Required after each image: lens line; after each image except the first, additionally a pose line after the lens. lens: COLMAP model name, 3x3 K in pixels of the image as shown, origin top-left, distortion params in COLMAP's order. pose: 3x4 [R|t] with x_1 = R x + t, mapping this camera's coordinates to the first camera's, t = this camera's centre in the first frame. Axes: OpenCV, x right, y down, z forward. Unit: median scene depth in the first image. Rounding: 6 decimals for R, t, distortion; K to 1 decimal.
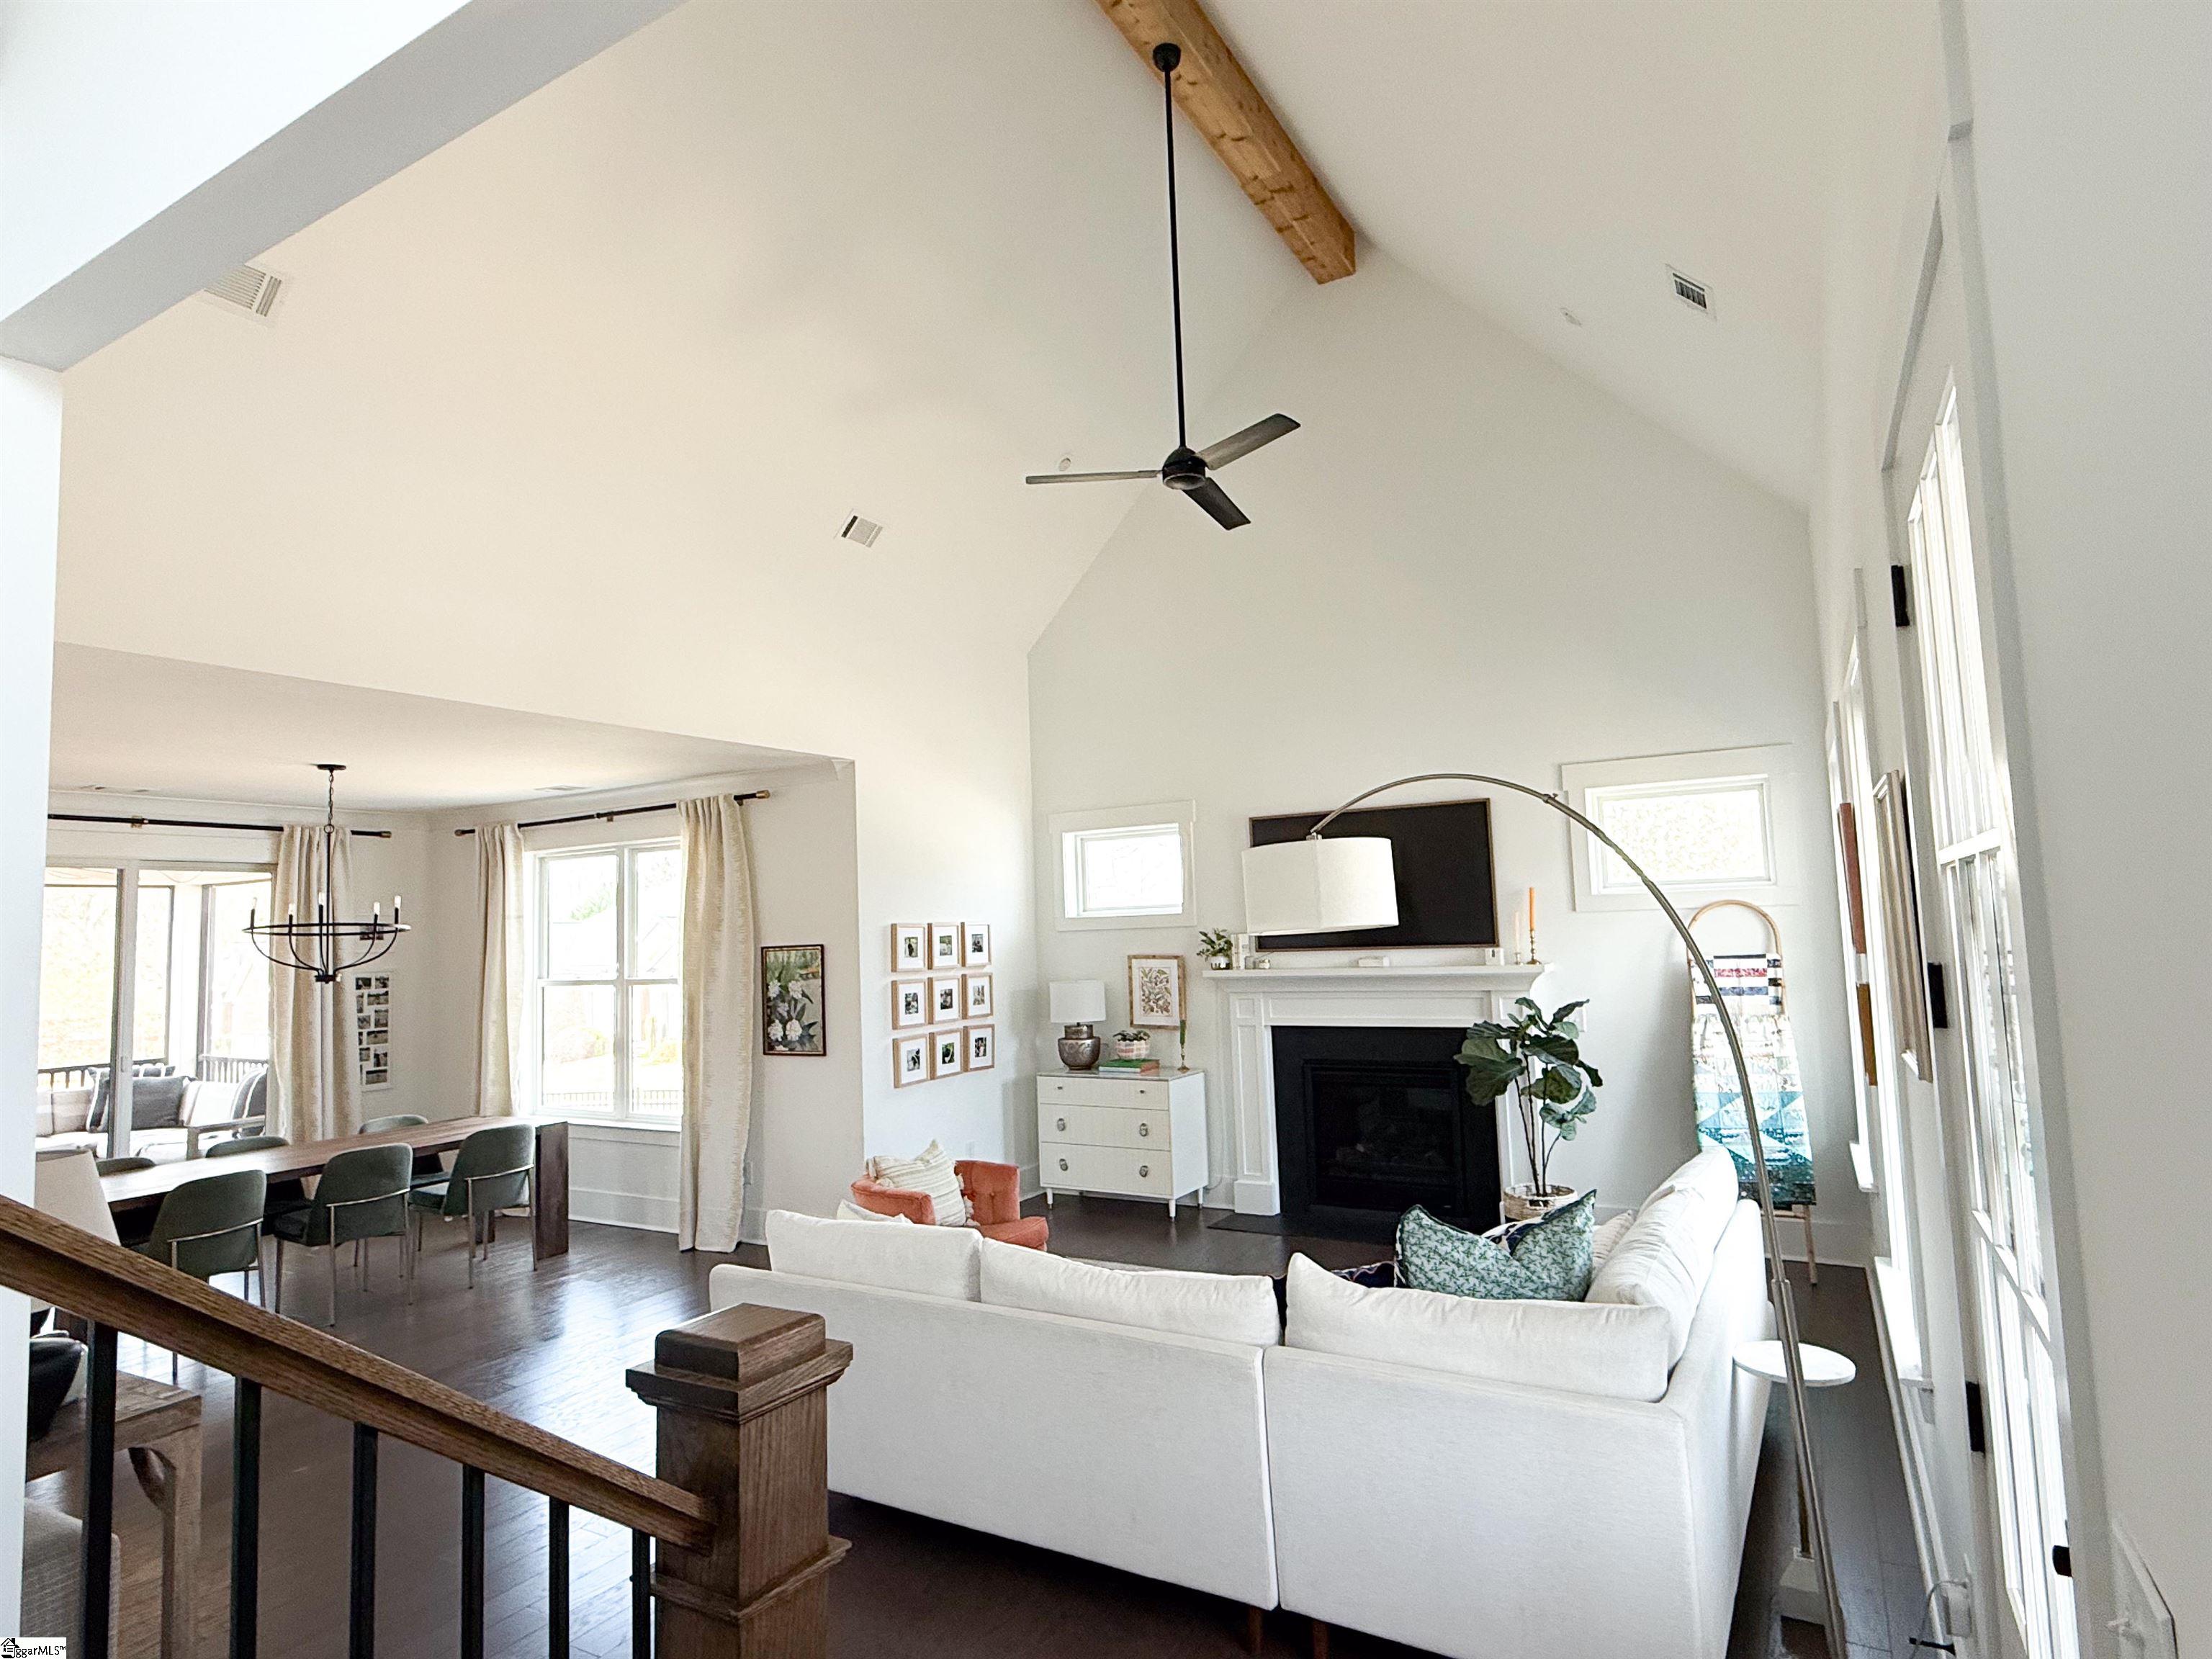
lens RADIAL K [[1198.4, 0, 1109.8], [0, 1198.4, 824.8], [0, 0, 1]] dist [0.002388, -0.001643]
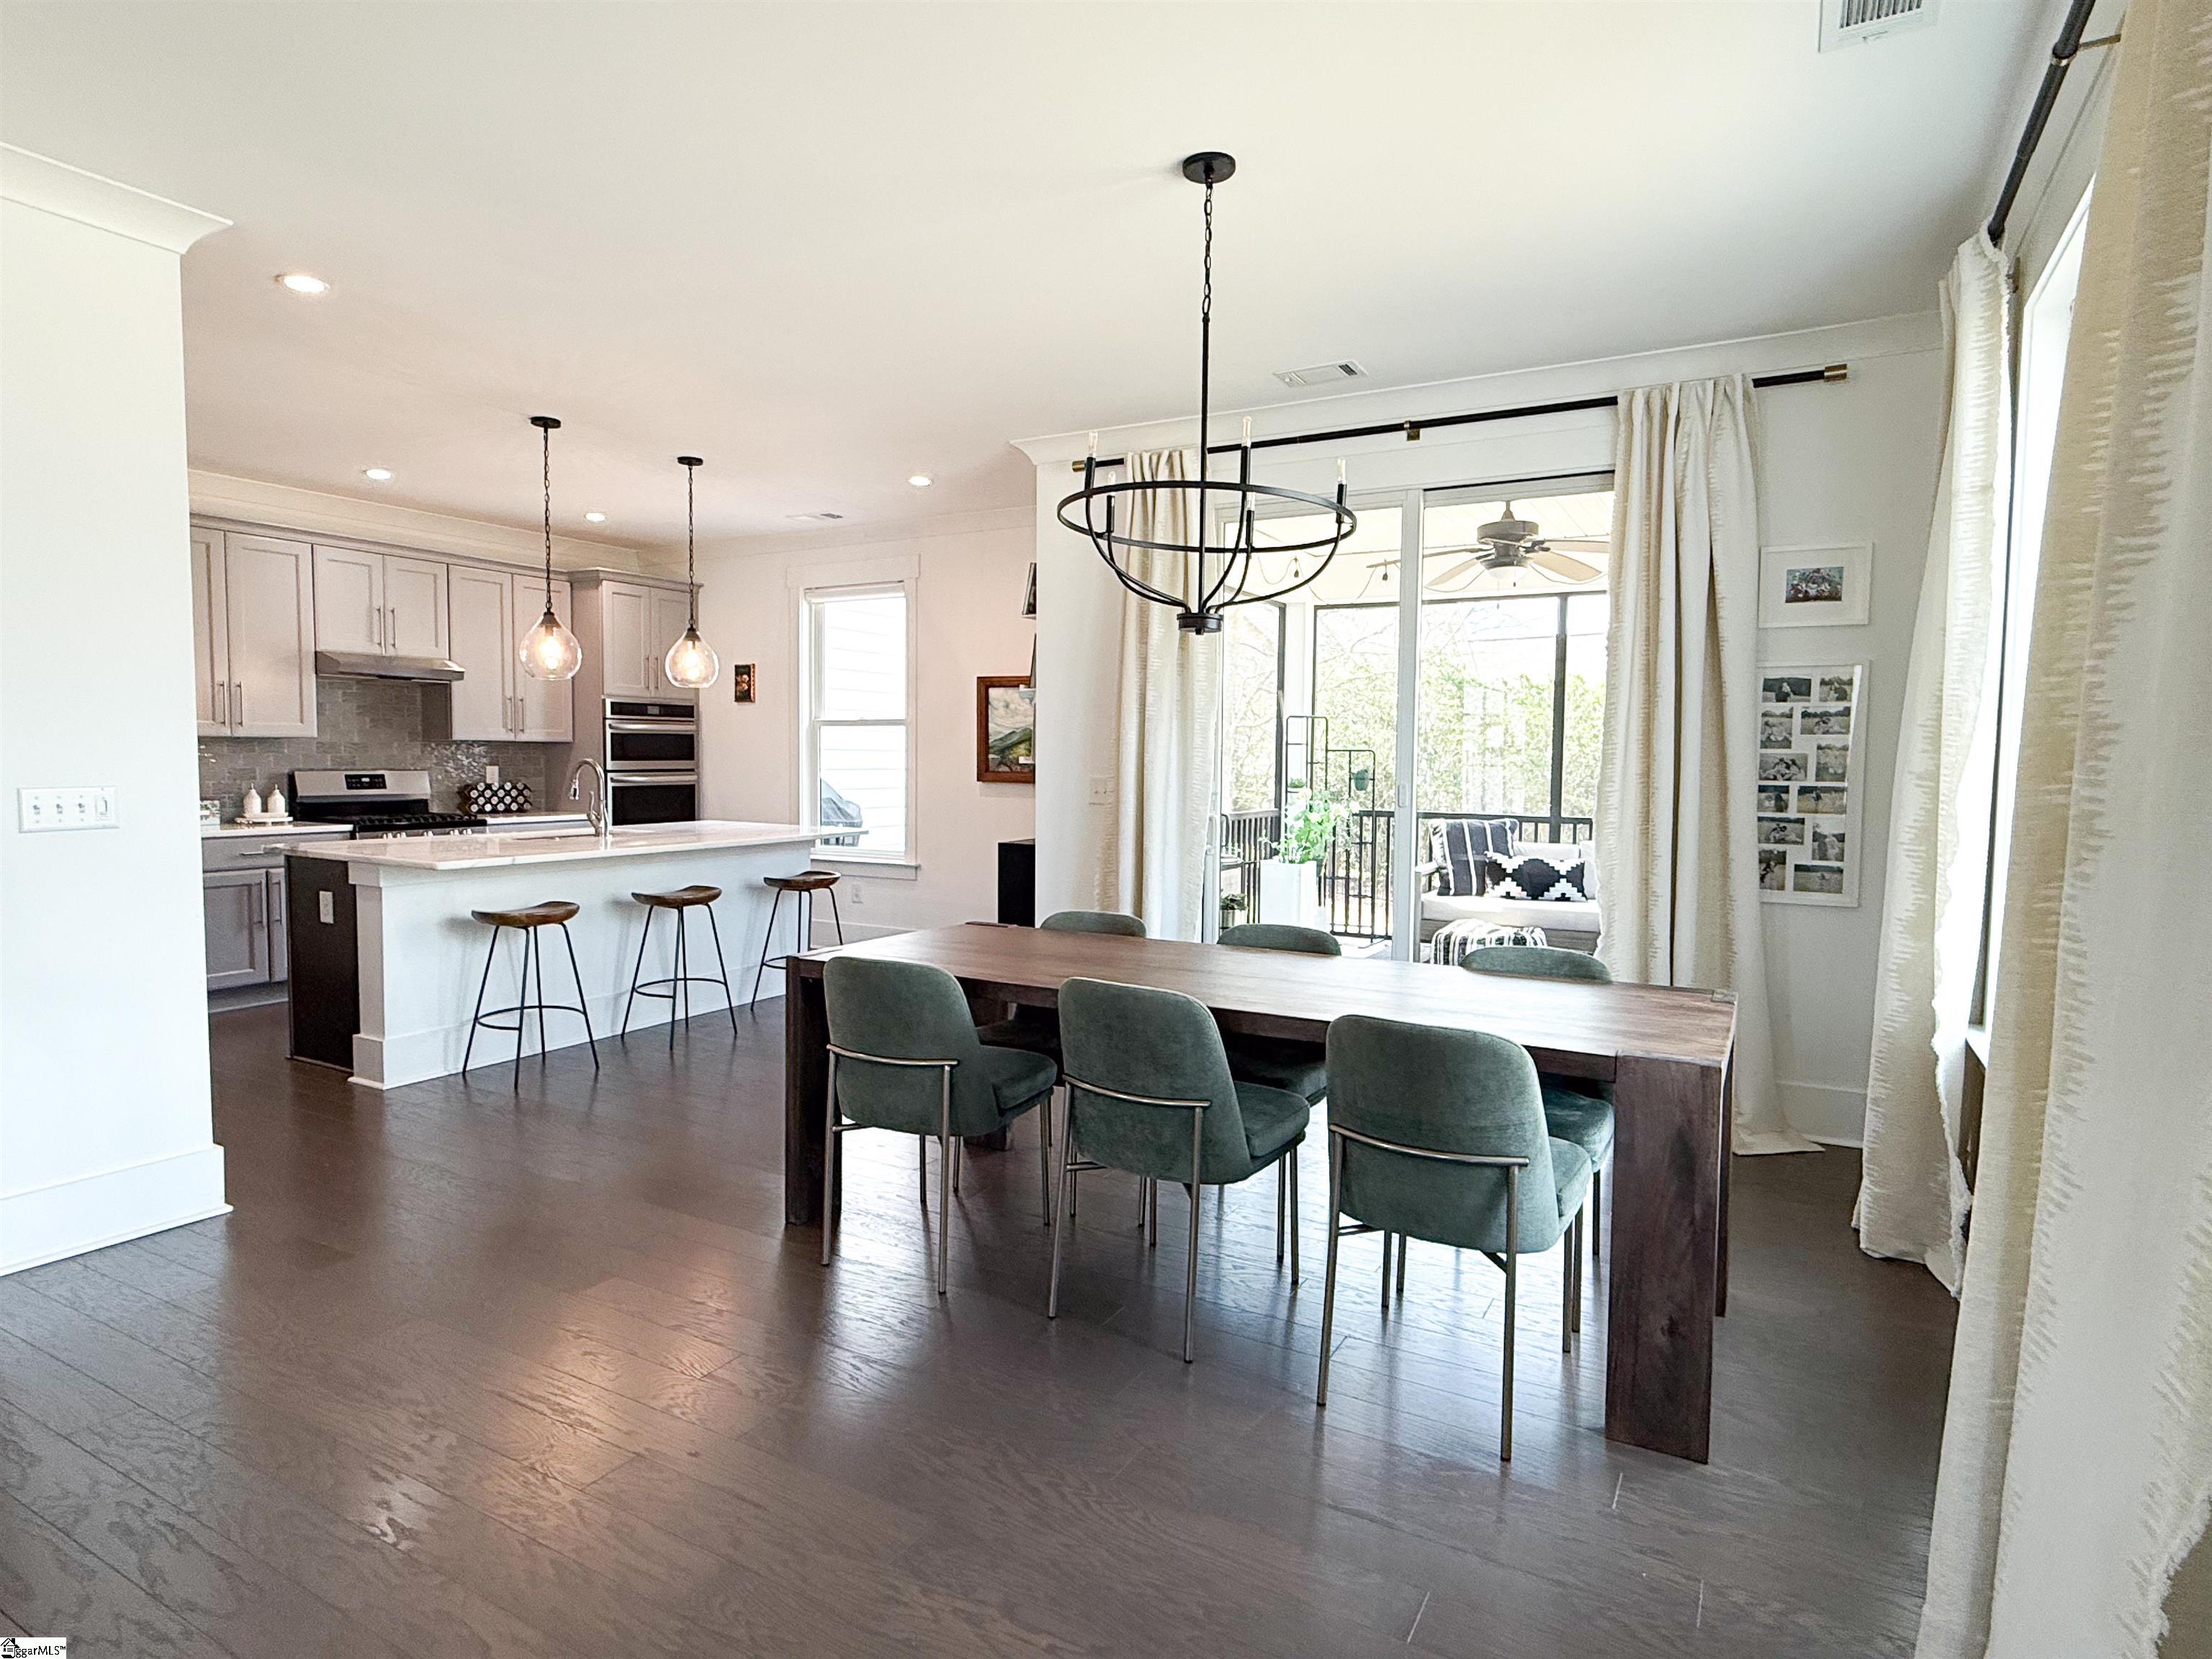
lens RADIAL K [[1198.4, 0, 1104.0], [0, 1198.4, 825.7], [0, 0, 1]] dist [0.002388, -0.001643]
pose [[0.013172, 0.093303, -0.995551, -0.151719], [0.076904, 0.992593, 0.094043, 0.145399], [0.996952, -0.077800, 0.005899, 0.861584]]
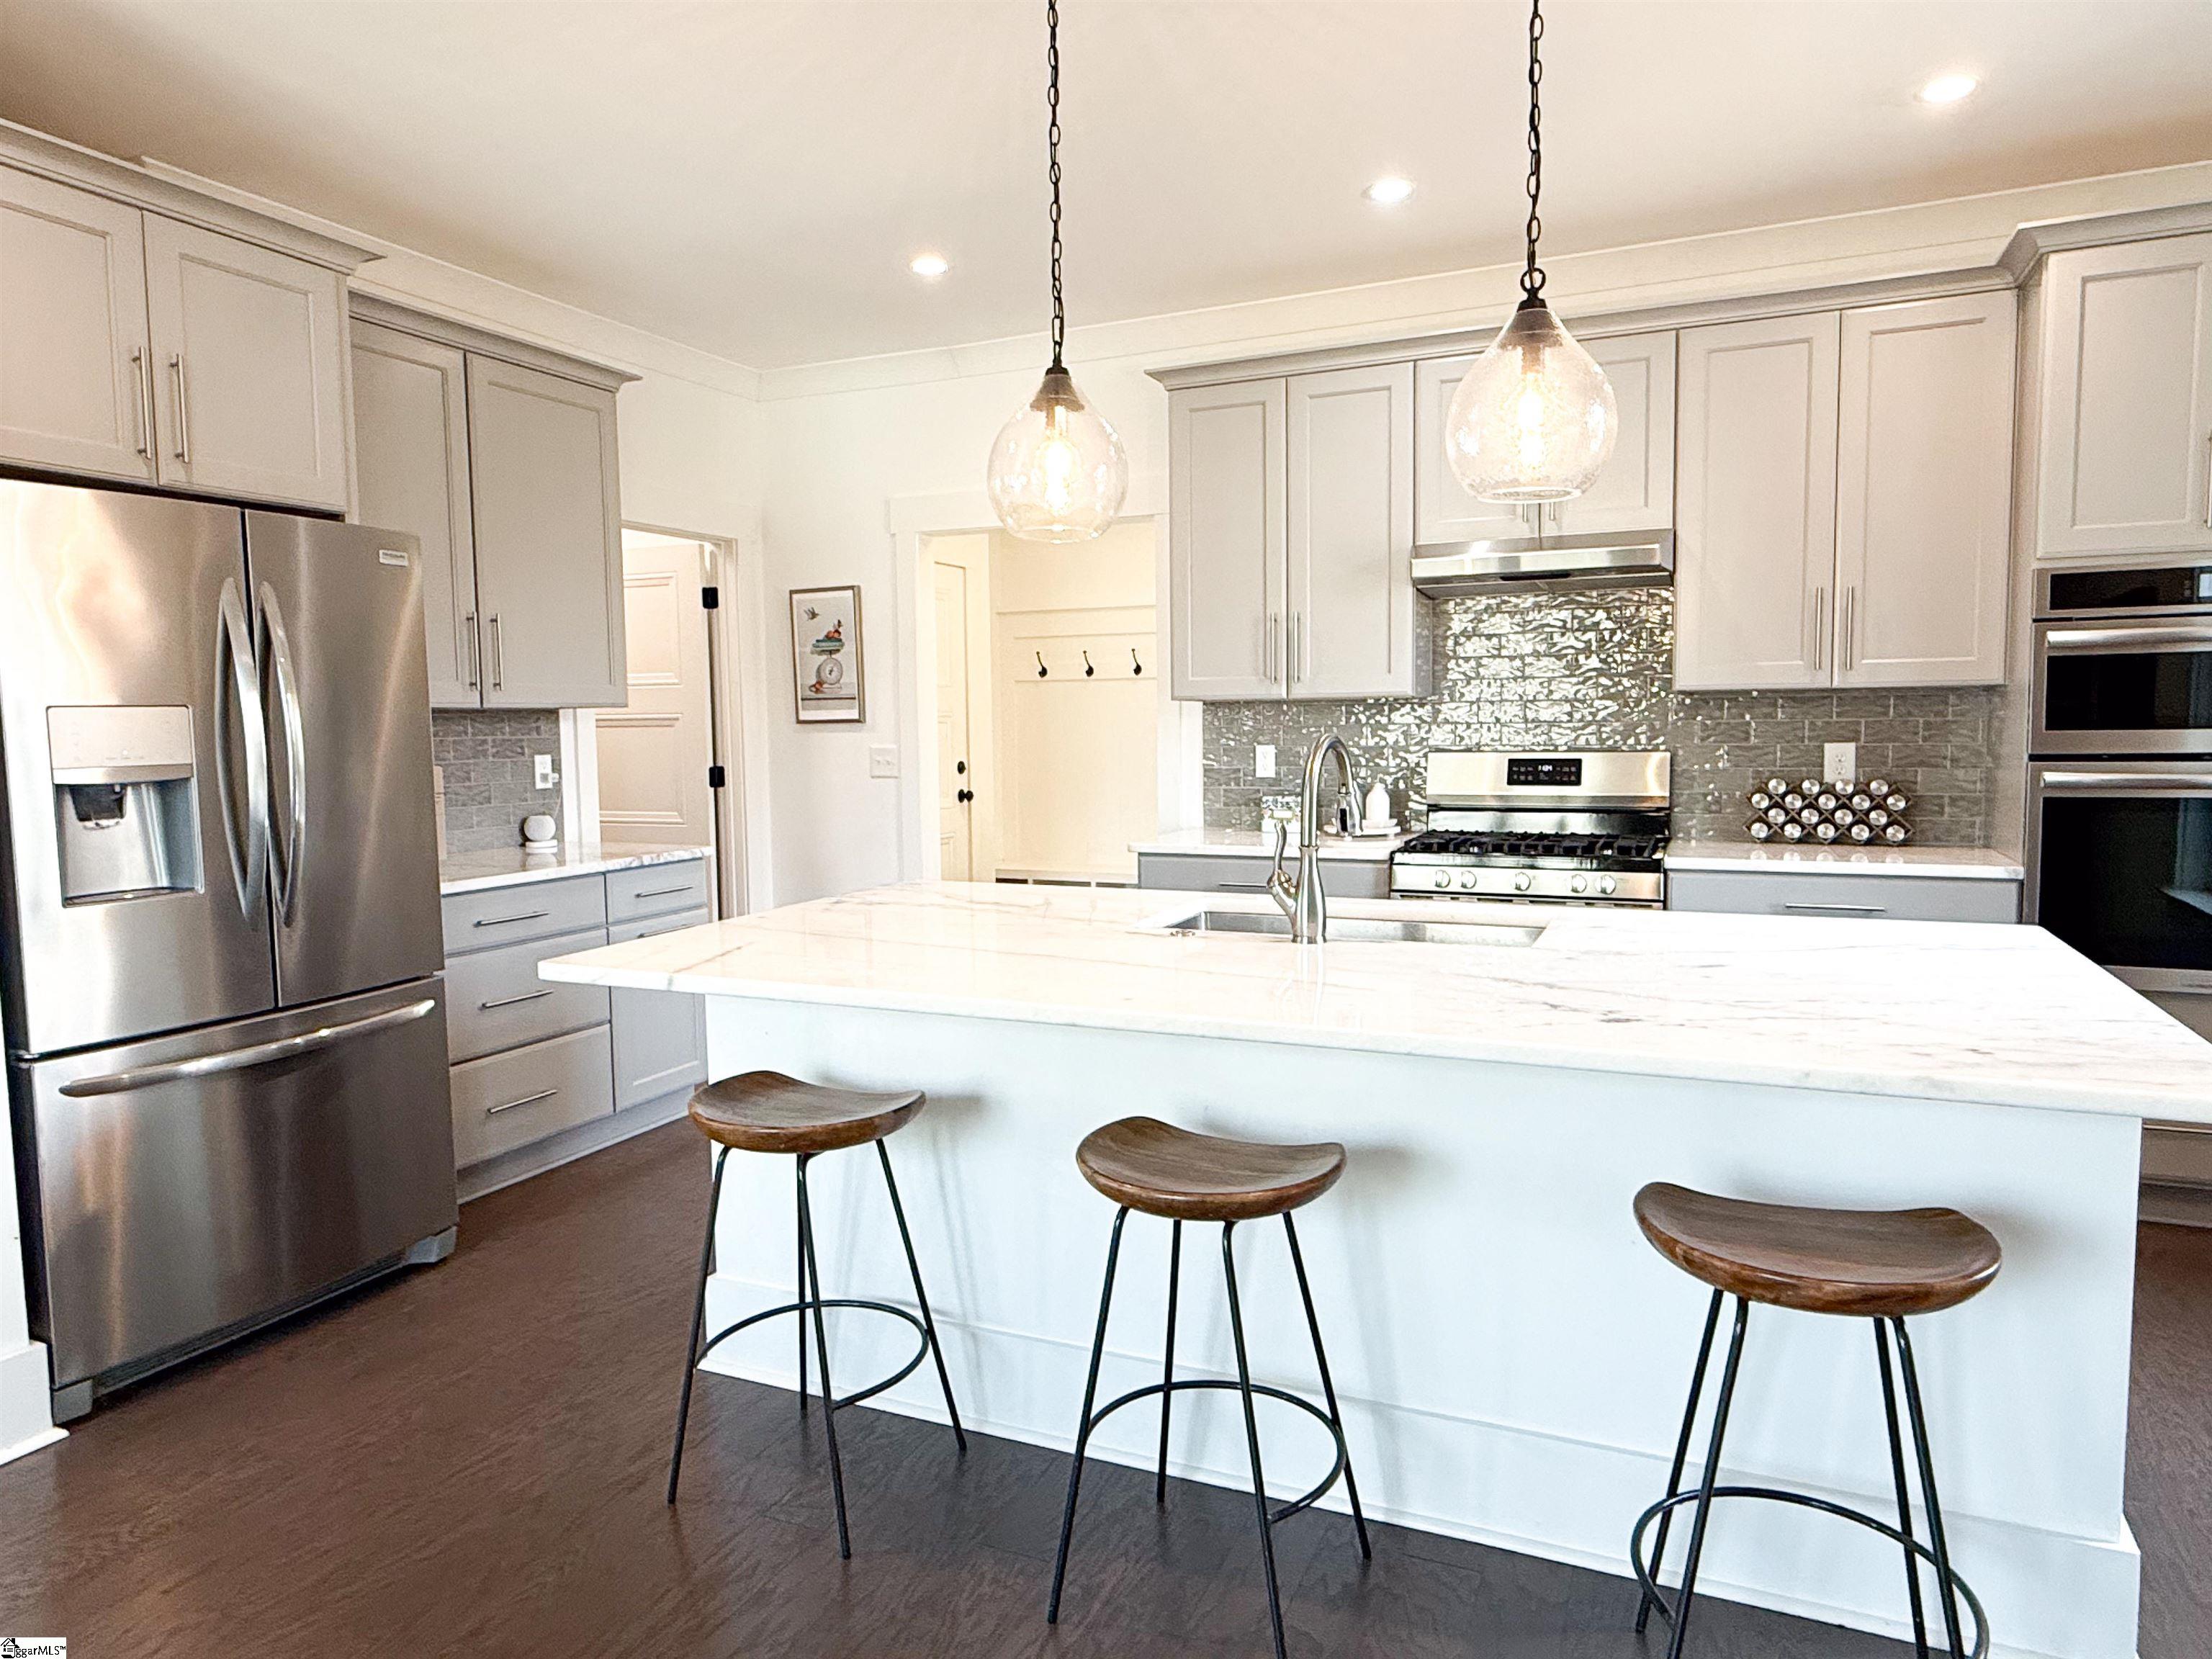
lens RADIAL K [[1385.0, 0, 1107.6], [0, 1385.0, 826.1], [0, 0, 1]] dist [0.004463, -0.000144]
pose [[-0.994312, 0.054625, -0.091437, -0.924904], [0.055575, 0.998424, -0.007869, 0.175532], [0.090863, -0.012906, -0.995780, 0.876610]]
